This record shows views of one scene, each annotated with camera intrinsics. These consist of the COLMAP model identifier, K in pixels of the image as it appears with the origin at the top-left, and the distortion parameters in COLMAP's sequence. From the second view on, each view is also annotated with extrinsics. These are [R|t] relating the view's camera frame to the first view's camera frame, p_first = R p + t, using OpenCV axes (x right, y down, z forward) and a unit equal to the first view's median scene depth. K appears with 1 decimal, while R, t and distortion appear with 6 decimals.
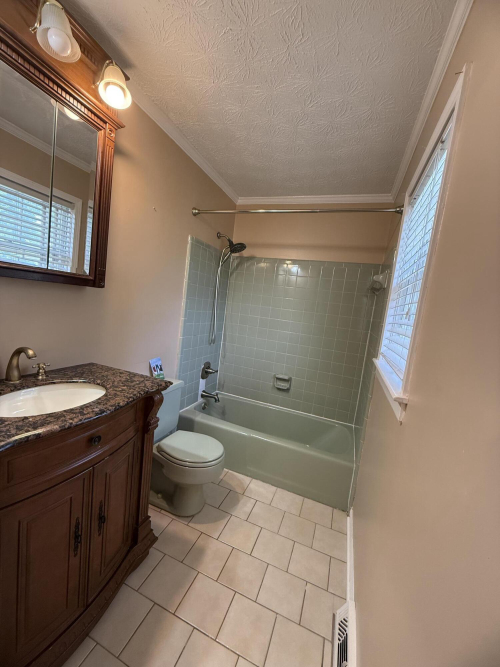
lens RADIAL K [[267.1, 0, 250.9], [0, 267.1, 330.7], [0, 0, 1]] dist [0.011682, -0.000644]
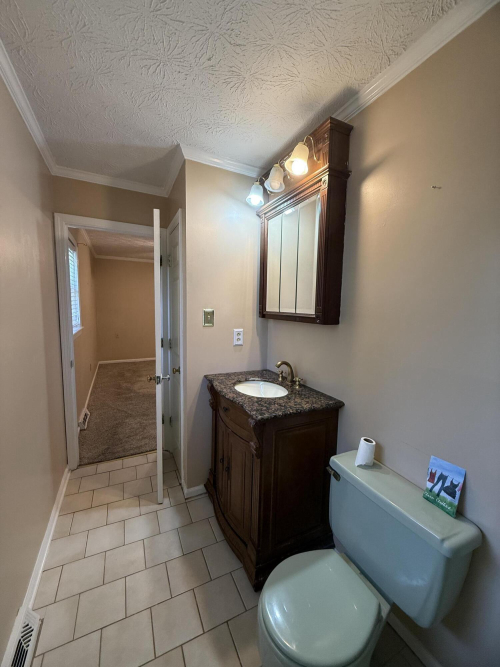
lens RADIAL K [[267.1, 0, 248.3], [0, 267.1, 335.1], [0, 0, 1]] dist [0.011682, -0.000644]
pose [[-0.680093, -0.056733, -0.730927, 0.450417], [-0.183560, 0.978422, 0.094850, -0.182494], [0.709774, 0.198676, -0.675832, 1.657630]]
